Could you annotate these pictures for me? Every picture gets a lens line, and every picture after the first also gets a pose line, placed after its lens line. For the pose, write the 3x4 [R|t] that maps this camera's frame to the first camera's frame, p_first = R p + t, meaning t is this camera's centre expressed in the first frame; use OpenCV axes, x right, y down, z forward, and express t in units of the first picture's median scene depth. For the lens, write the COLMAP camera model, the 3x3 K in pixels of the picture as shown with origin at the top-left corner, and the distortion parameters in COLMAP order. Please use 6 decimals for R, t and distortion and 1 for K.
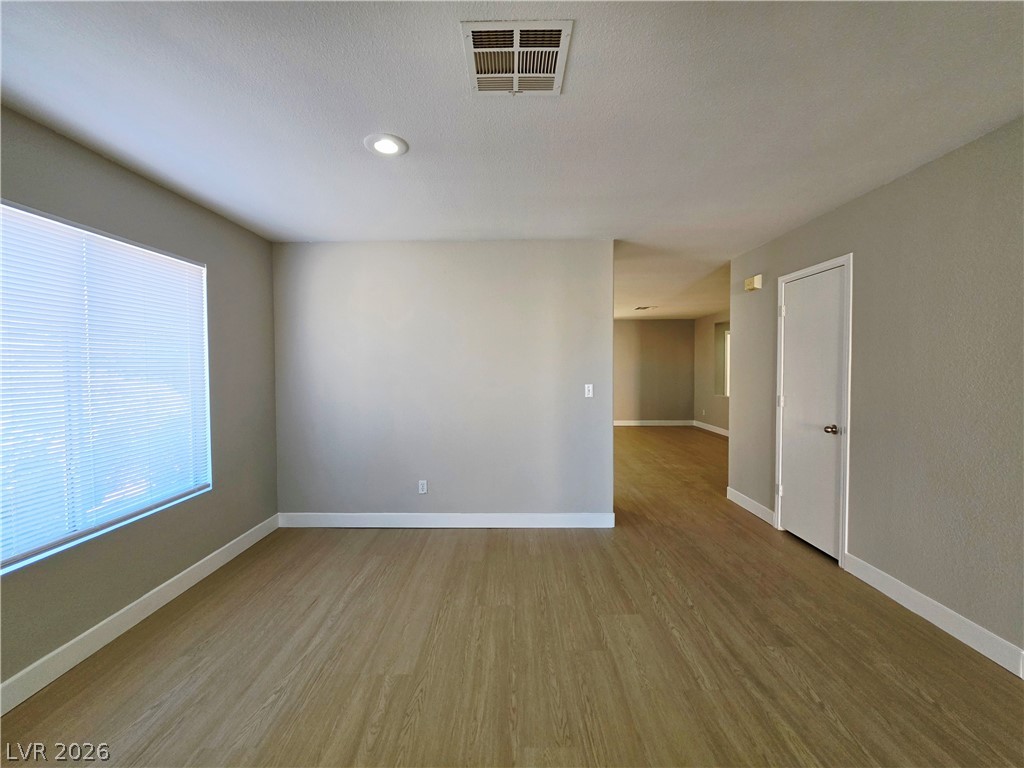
lens RADIAL K [[412.6, 0, 508.8], [0, 412.6, 379.4], [0, 0, 1]] dist [-0.000988, 0.000466]
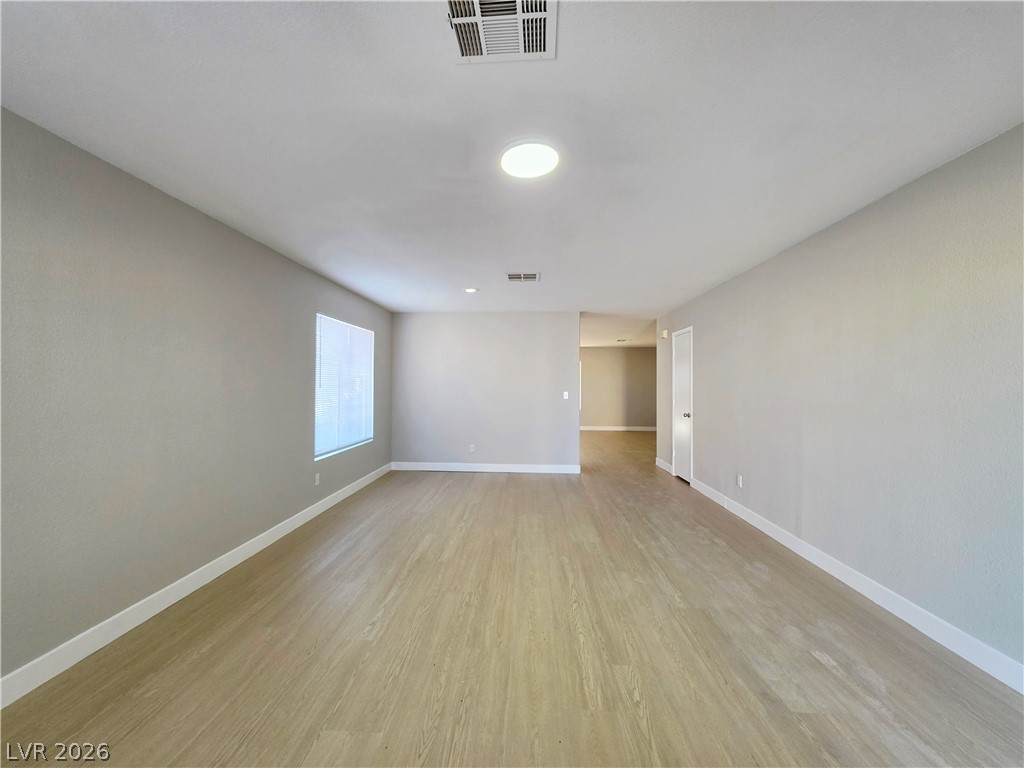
lens RADIAL K [[412.6, 0, 508.8], [0, 412.6, 379.4], [0, 0, 1]] dist [-0.000988, 0.000466]
pose [[0.999160, 0.009438, -0.039876, 0.019003], [-0.011153, 0.999012, -0.043014, 0.038324], [0.039431, 0.043422, 0.998278, -0.796656]]
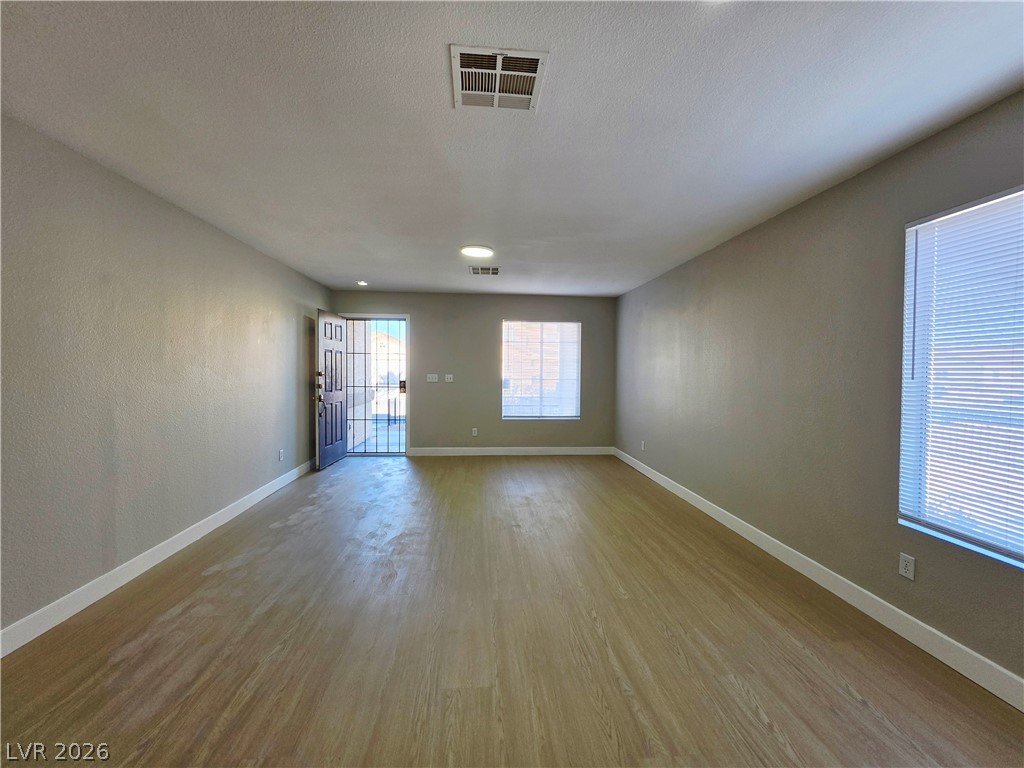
lens RADIAL K [[411.2, 0, 513.0], [0, 411.2, 379.9], [0, 0, 1]] dist [-0.003248, -0.000199]
pose [[-0.995203, -0.000147, -0.097834, 0.054068], [-0.005306, 0.998608, 0.052470, -0.061077], [0.097690, 0.052737, -0.993819, 2.752442]]
